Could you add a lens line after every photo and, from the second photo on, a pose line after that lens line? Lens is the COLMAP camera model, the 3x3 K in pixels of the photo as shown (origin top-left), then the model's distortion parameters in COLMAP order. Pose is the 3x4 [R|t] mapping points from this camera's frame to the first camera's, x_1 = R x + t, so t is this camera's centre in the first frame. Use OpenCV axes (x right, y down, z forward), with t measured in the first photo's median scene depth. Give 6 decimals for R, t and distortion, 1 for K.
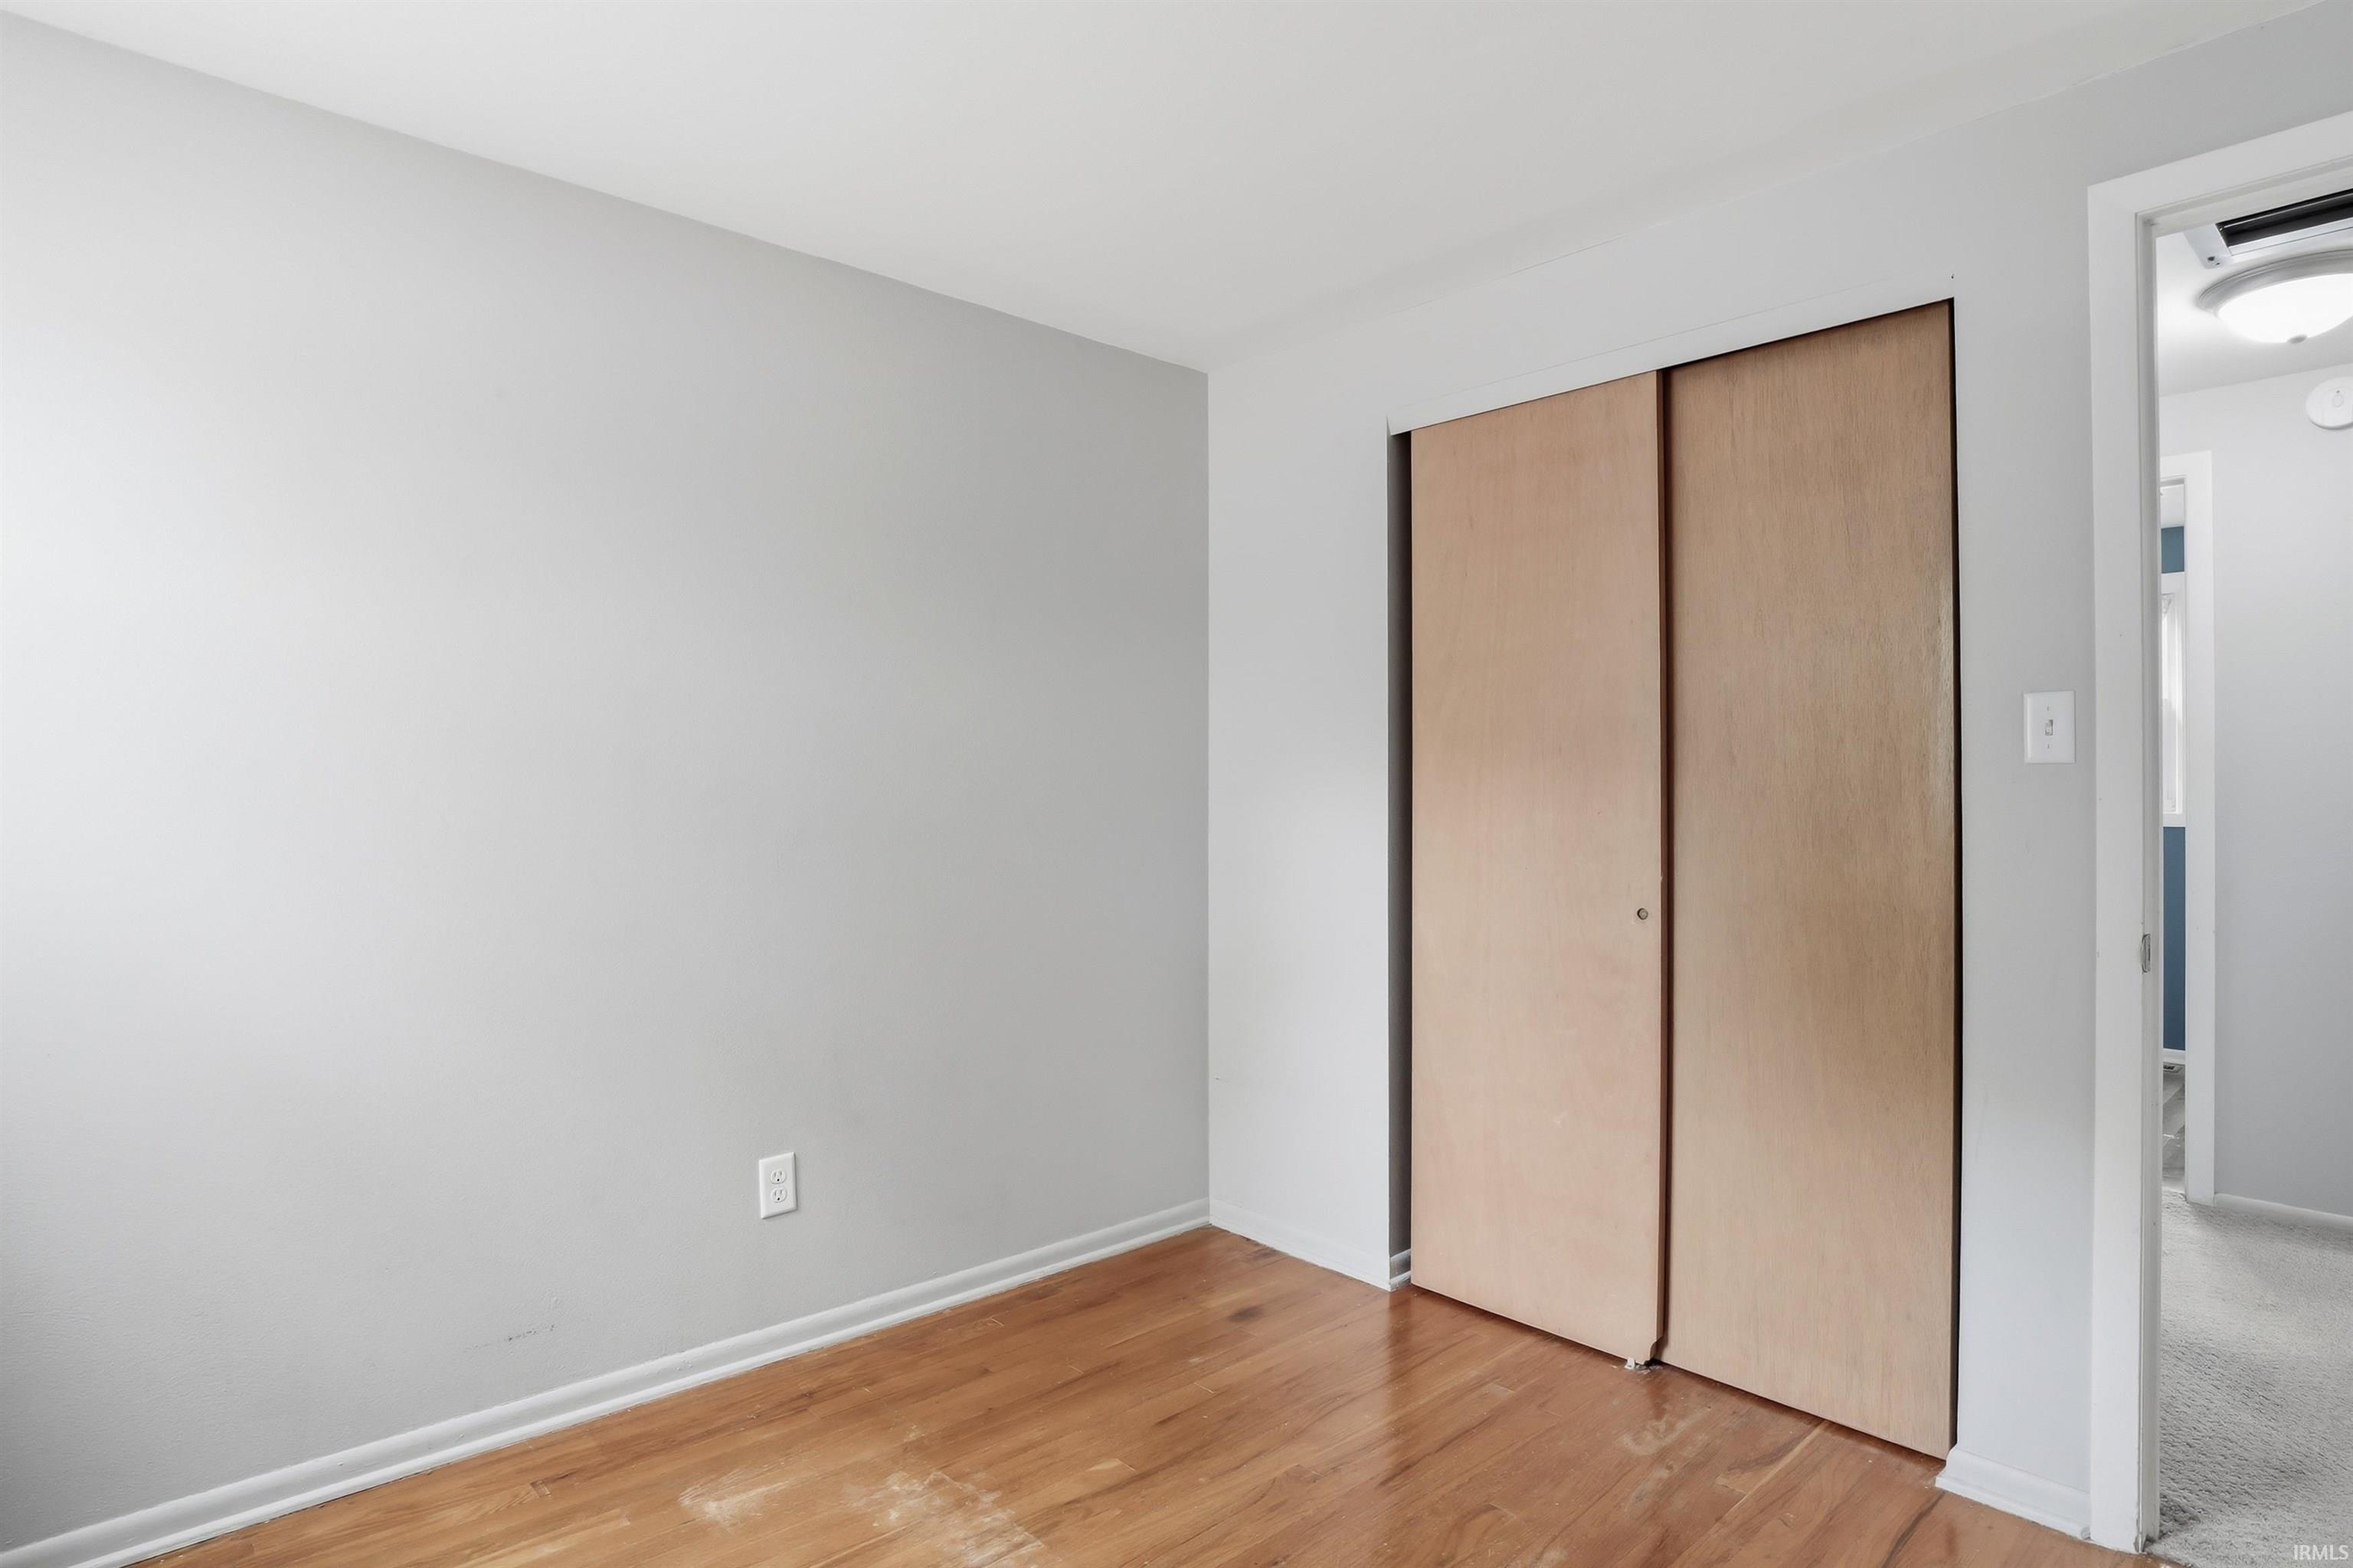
lens RADIAL K [[1278.0, 0, 1176.5], [0, 1278.0, 784.0], [0, 0, 1]] dist [-0.034593, 0.020134]
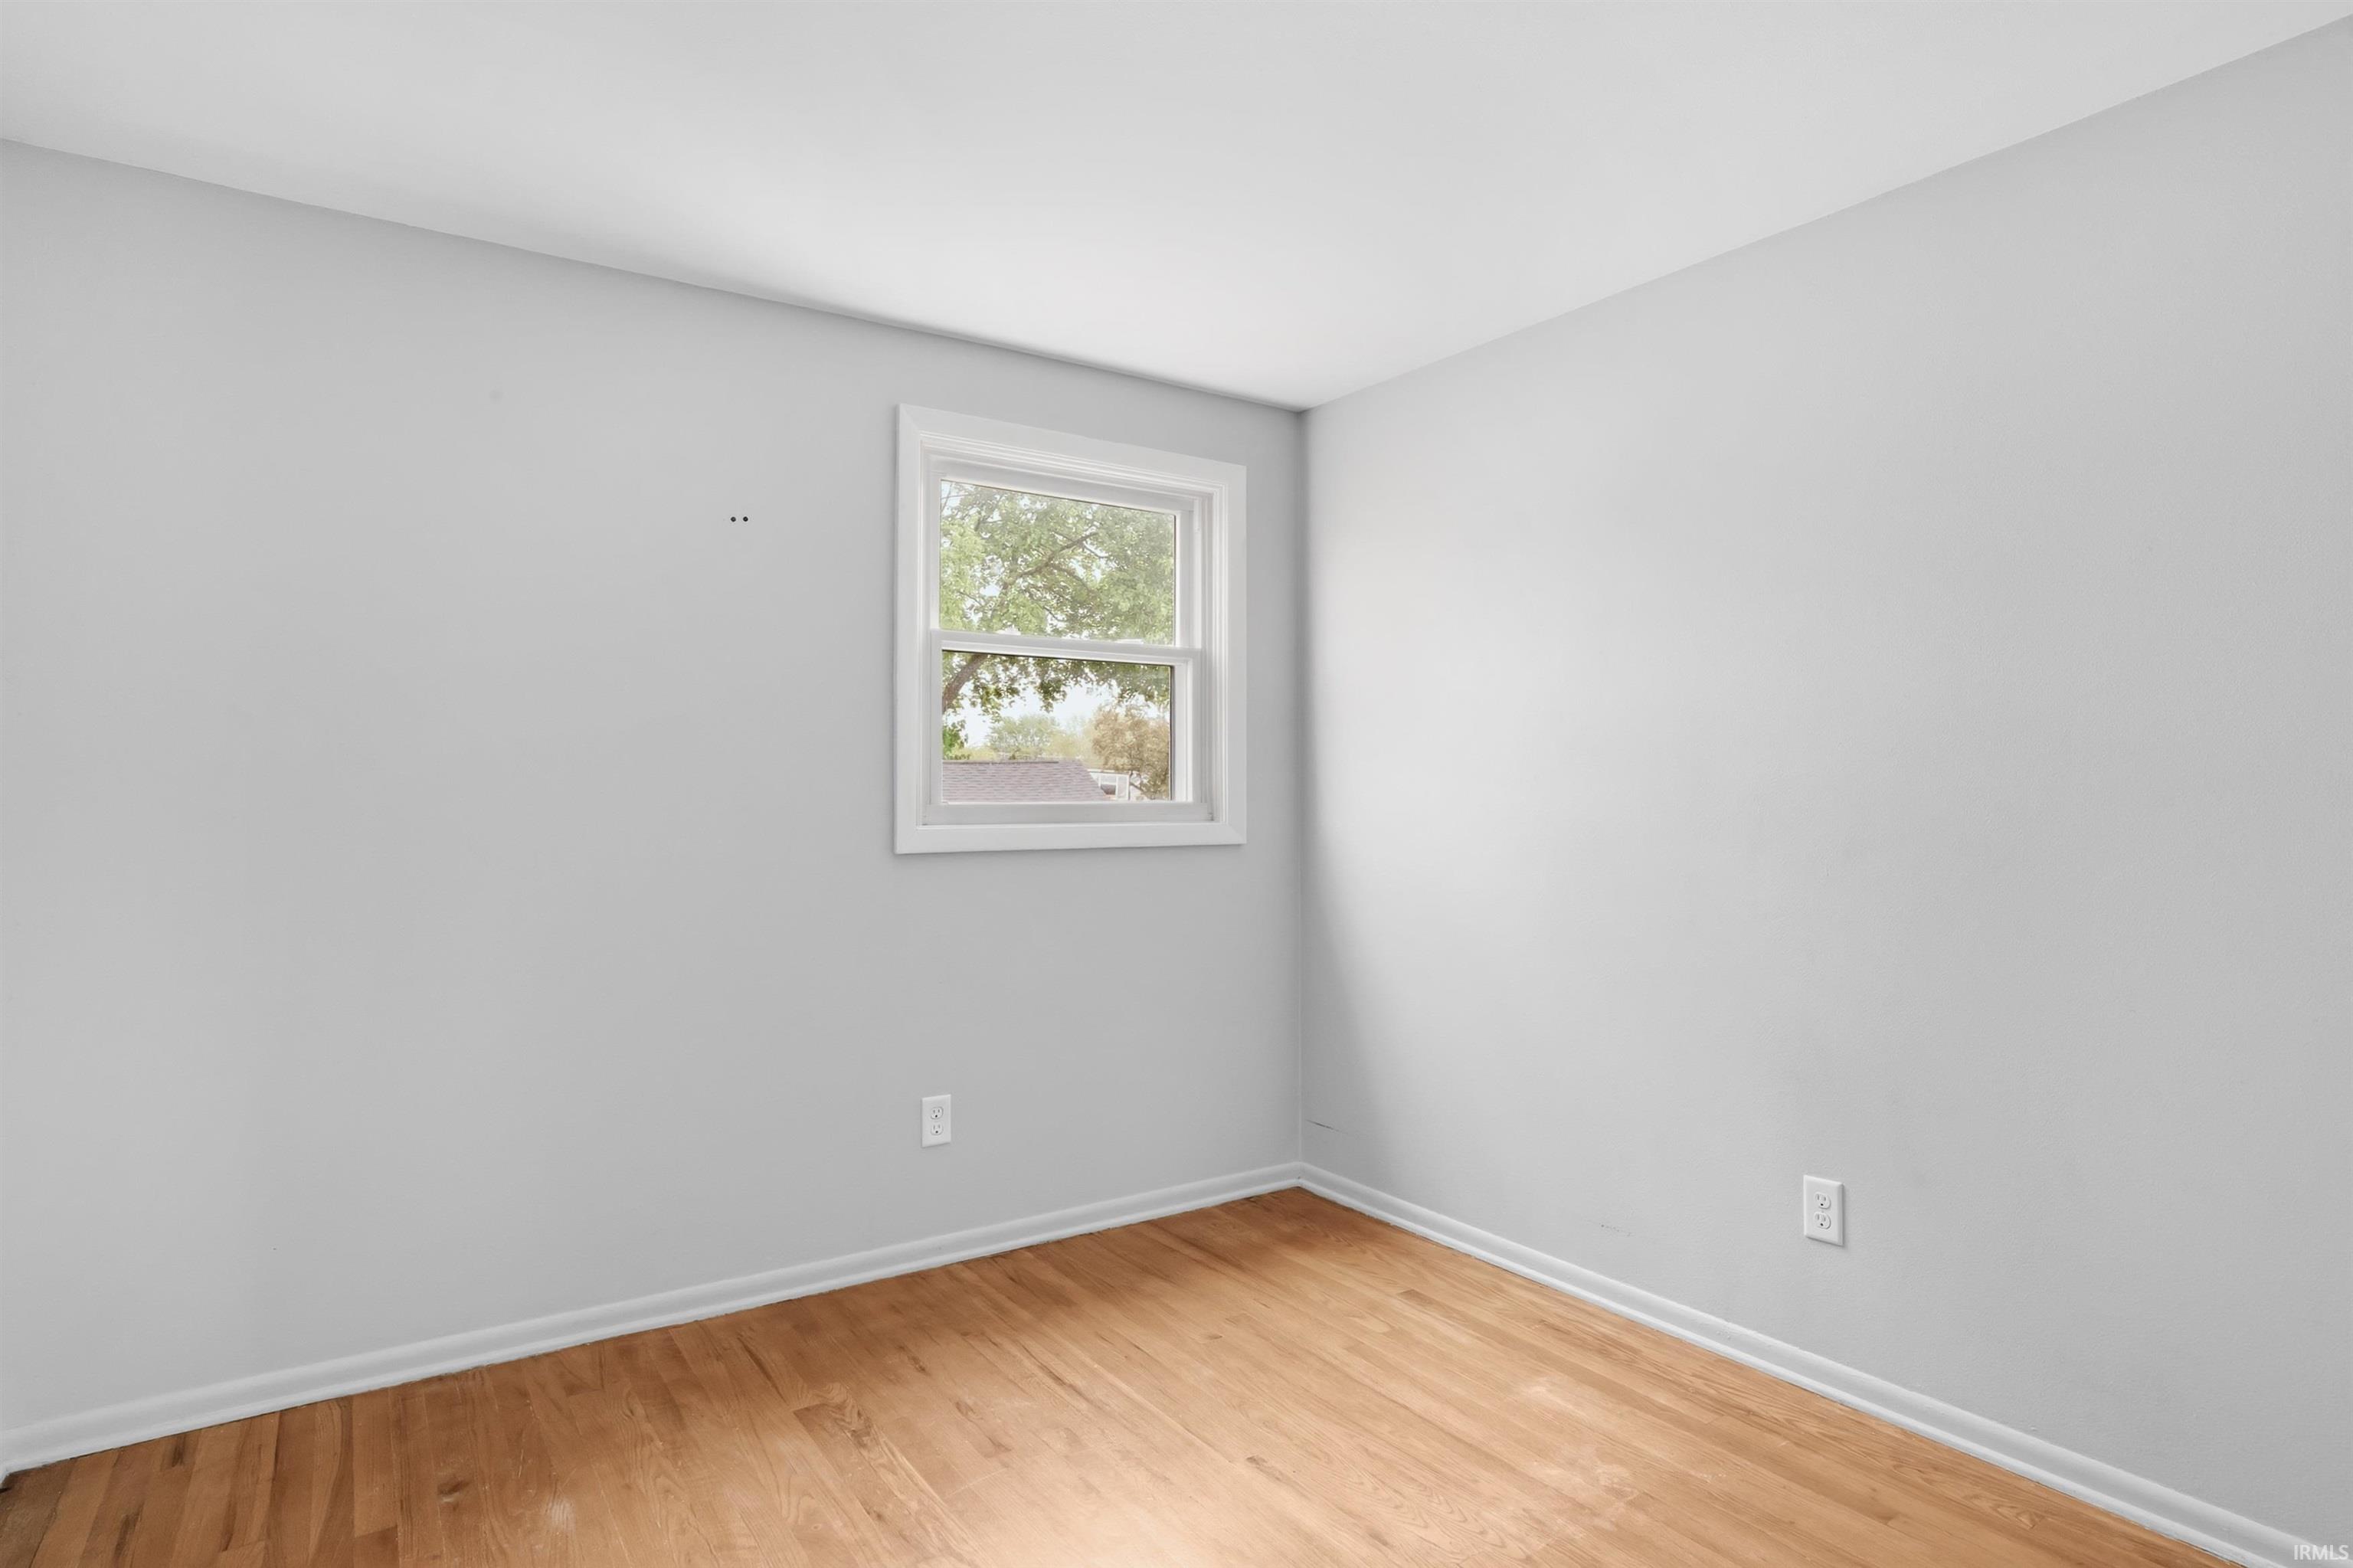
lens RADIAL K [[1278.0, 0, 1176.5], [0, 1278.0, 784.0], [0, 0, 1]] dist [-0.034593, 0.020134]
pose [[-0.169644, -0.019719, -0.985308, 0.738810], [0.003278, 0.999783, -0.020573, 0.016861], [0.985500, -0.006720, -0.169542, 0.720921]]
